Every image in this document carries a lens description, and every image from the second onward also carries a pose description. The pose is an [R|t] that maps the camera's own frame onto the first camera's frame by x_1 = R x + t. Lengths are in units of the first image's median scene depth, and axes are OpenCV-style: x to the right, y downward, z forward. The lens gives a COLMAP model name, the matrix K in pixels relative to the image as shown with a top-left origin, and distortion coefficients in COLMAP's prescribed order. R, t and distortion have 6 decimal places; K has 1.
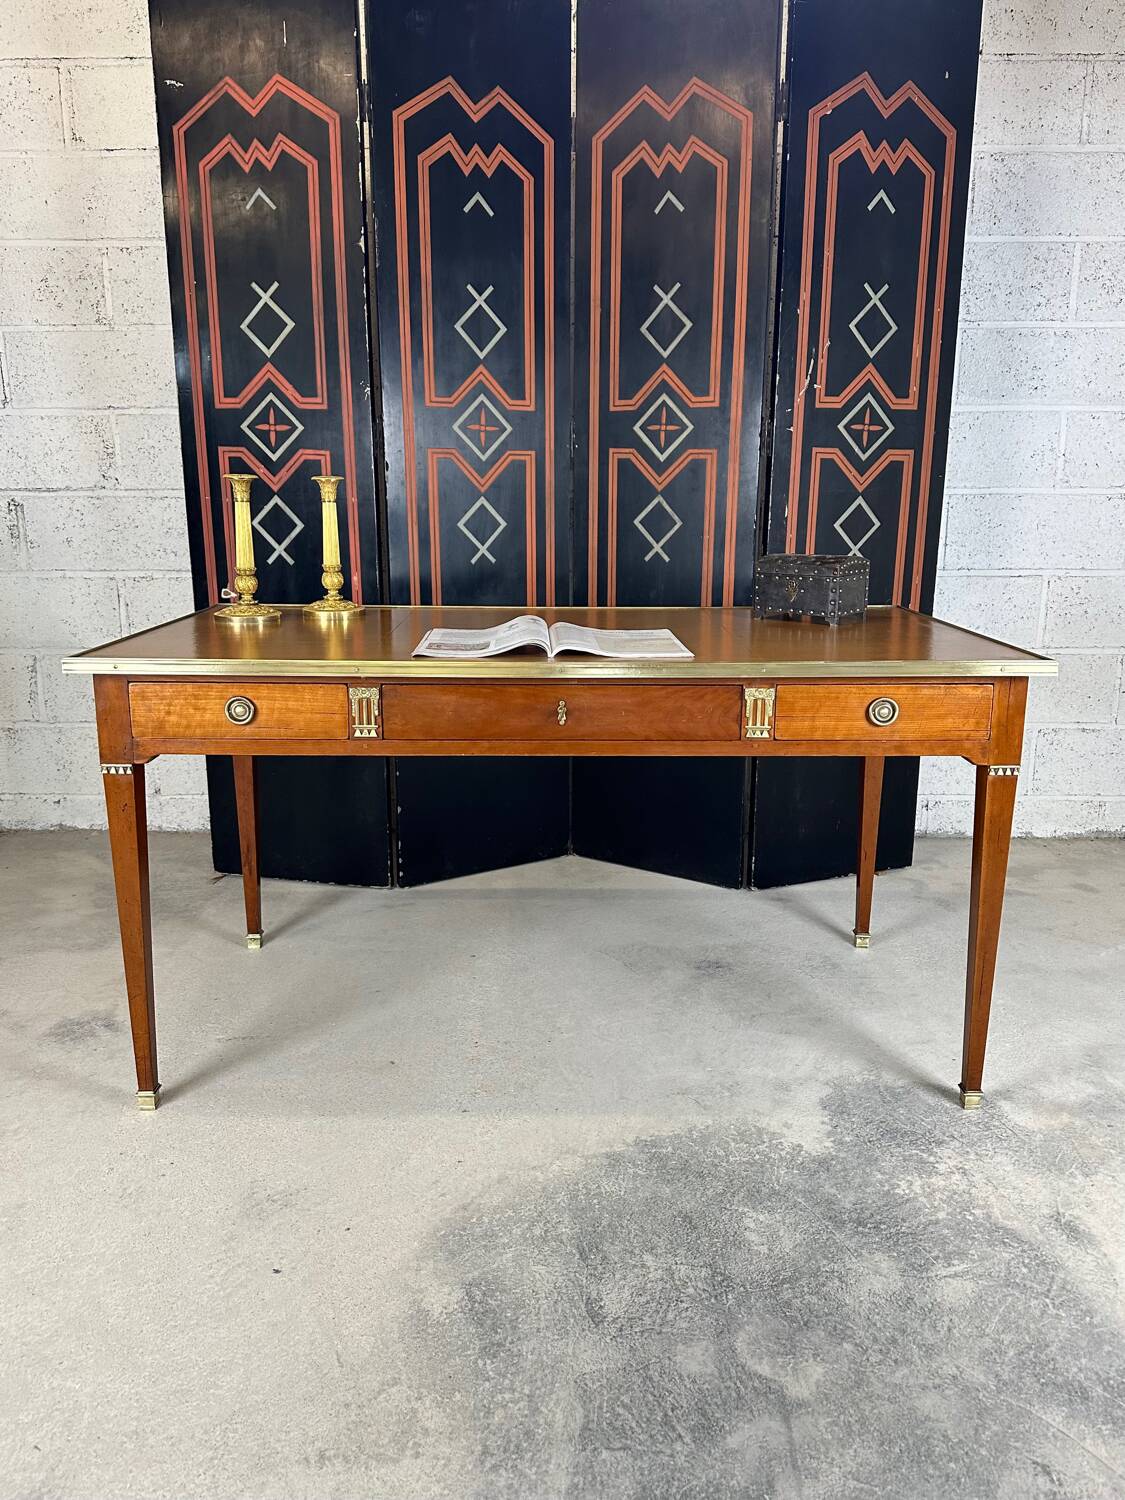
lens RADIAL K [[1075.9, 0, 562.3], [0, 1075.9, 730.0], [0, 0, 1]] dist [0.032865, -0.041919]
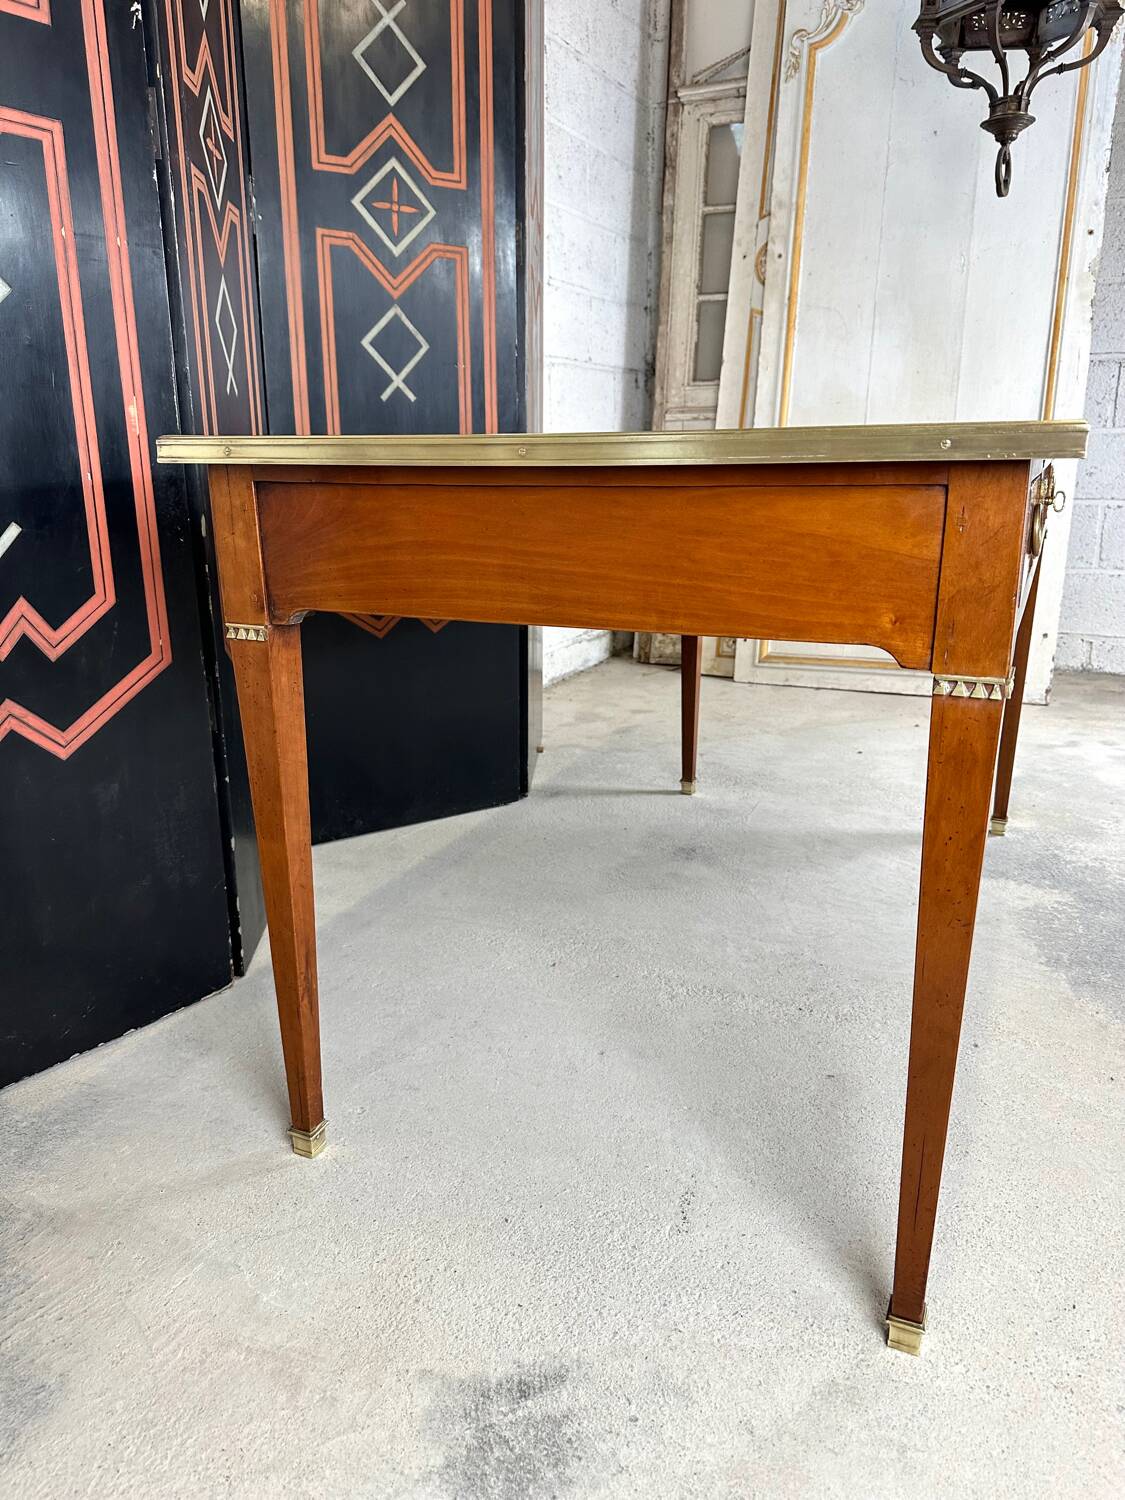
lens RADIAL K [[1063.1, 0, 558.6], [0, 1063.1, 751.2], [0, 0, 1]] dist [0.001840, -0.006932]
pose [[0.425853, -0.256837, 0.867573, -0.619715], [0.210167, 0.960718, 0.181250, -0.039483], [-0.880045, 0.105149, 0.463104, 0.662968]]
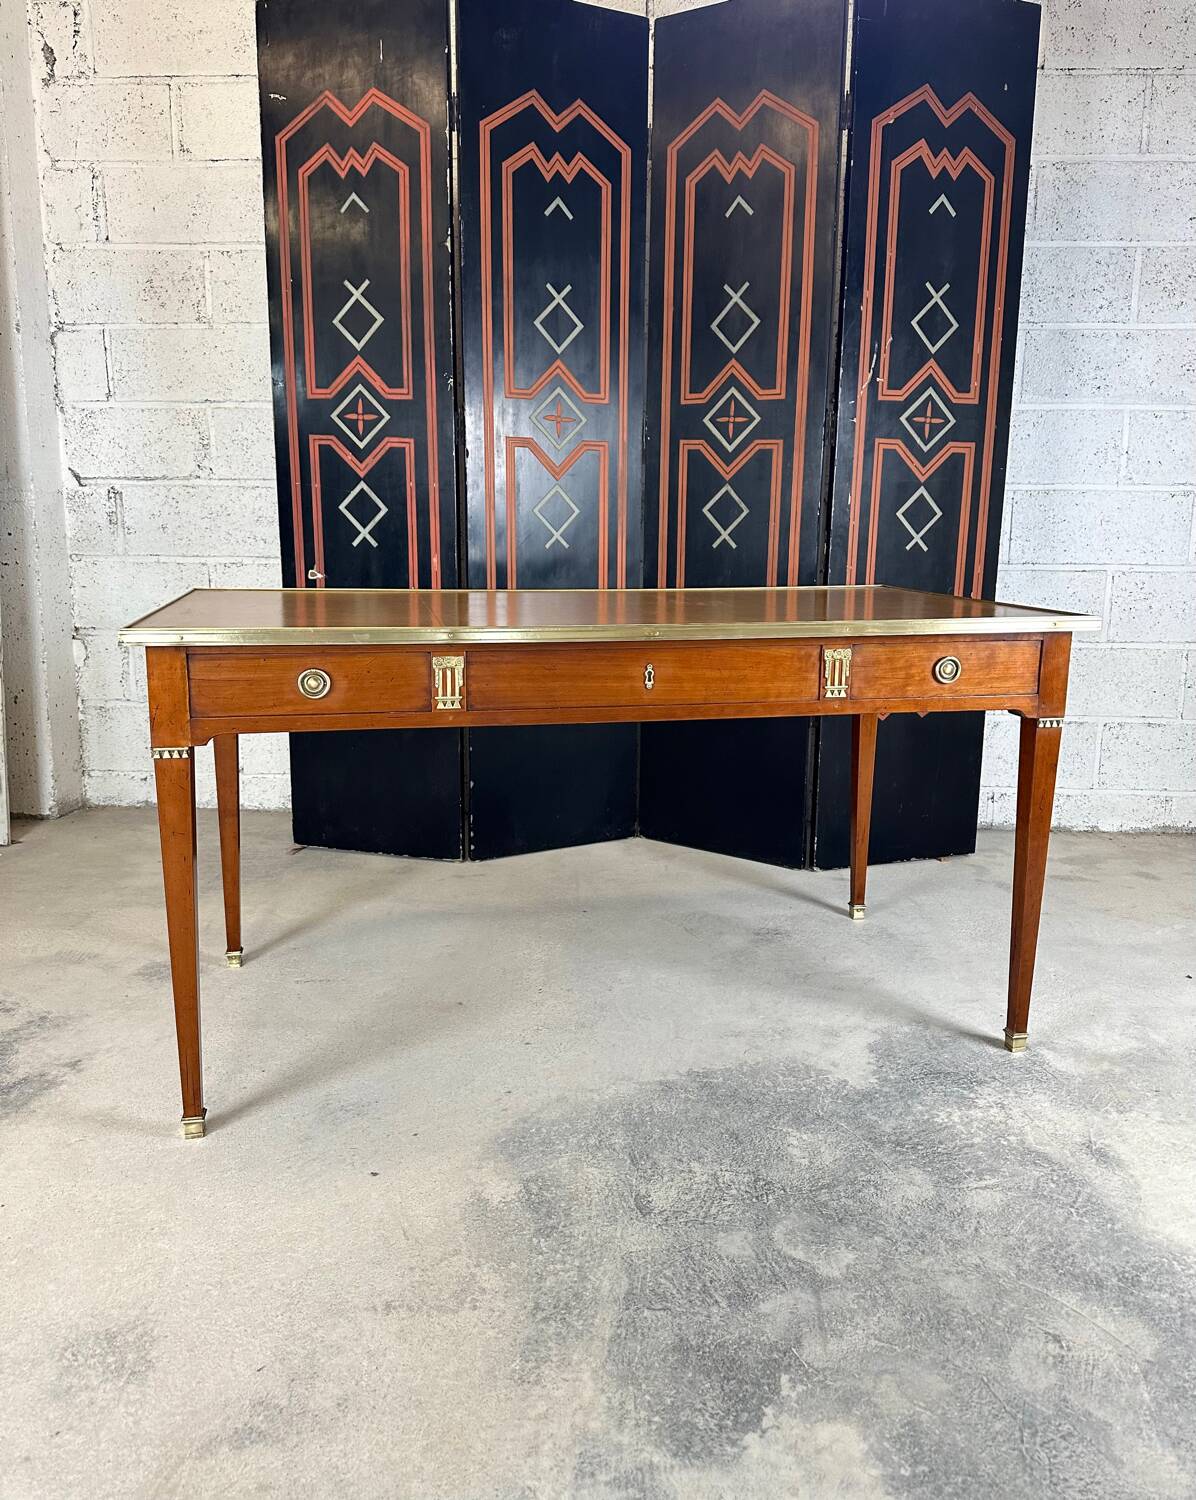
lens RADIAL K [[1102.9, 0, 604.8], [0, 1102.9, 719.2], [0, 0, 1]] dist [0.051199, -0.077514]
pose [[0.999314, 0.015541, -0.033617, 0.012425], [-0.016823, 0.999128, -0.038214, 0.056359], [0.032993, 0.038753, 0.998704, -0.067467]]
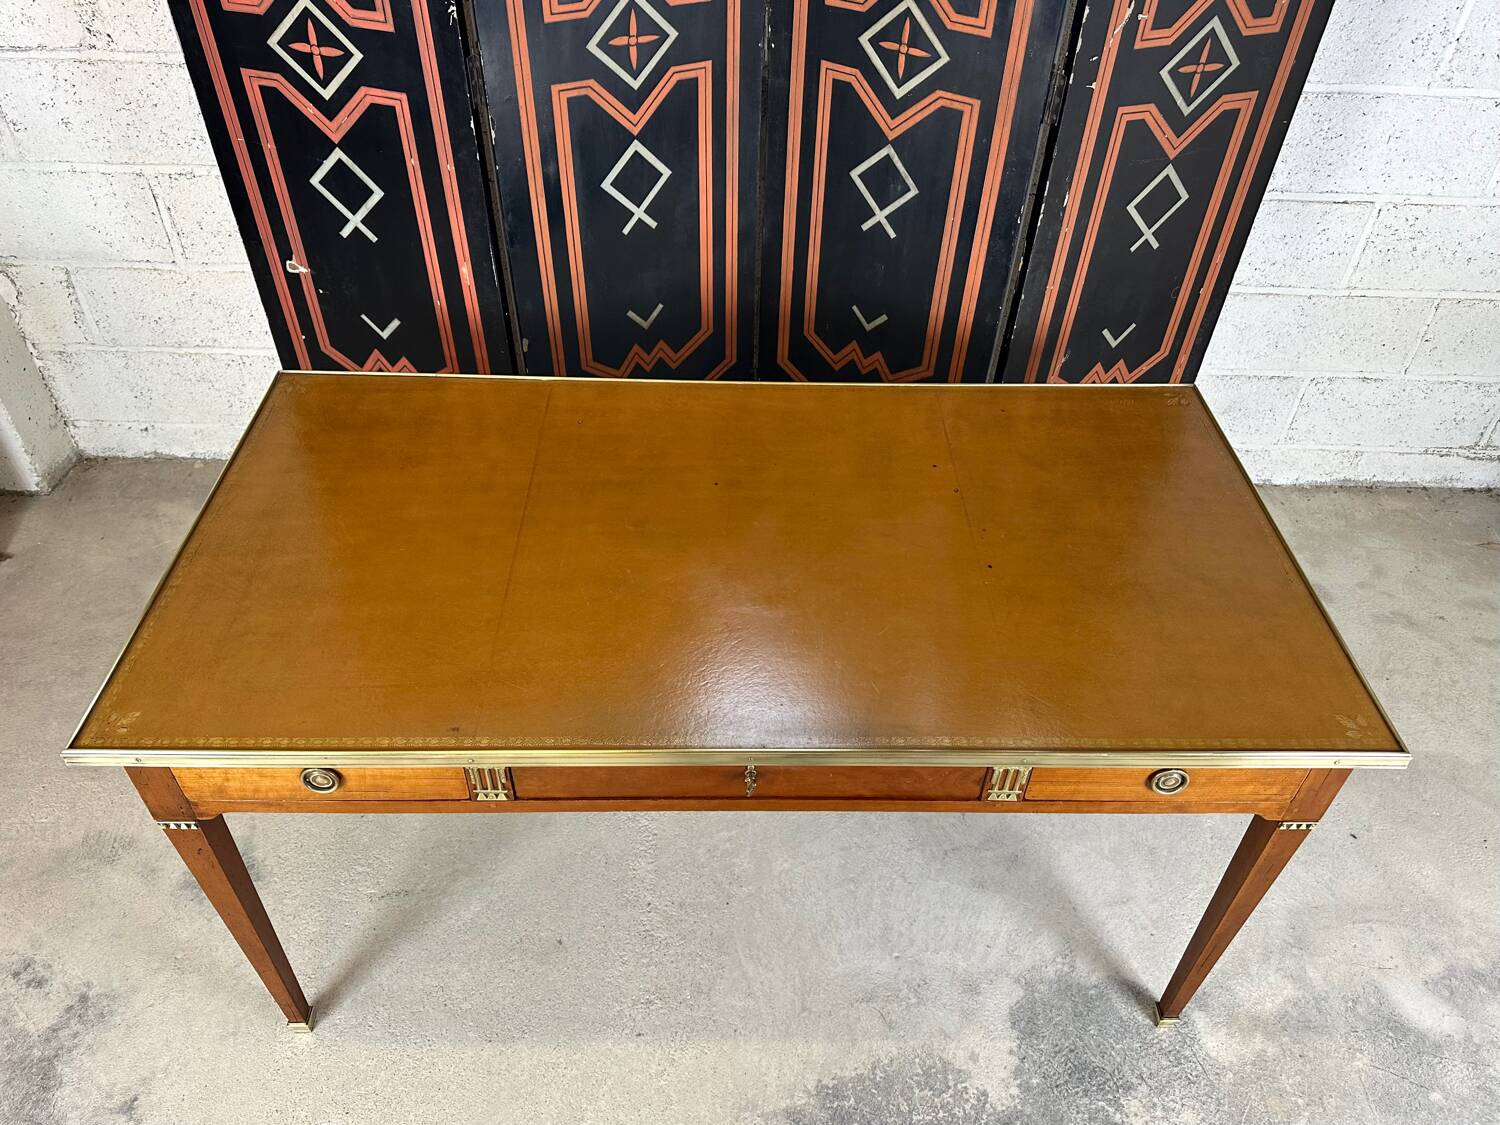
lens RADIAL K [[1063.1, 0, 757.0], [0, 1063.1, 557.3], [0, 0, 1]] dist [0.001840, -0.006932]
pose [[0.999547, 0.011825, 0.027676, -0.012830], [-0.023930, 0.869947, 0.492565, -0.357192], [-0.018252, -0.493004, 0.869836, 0.291428]]
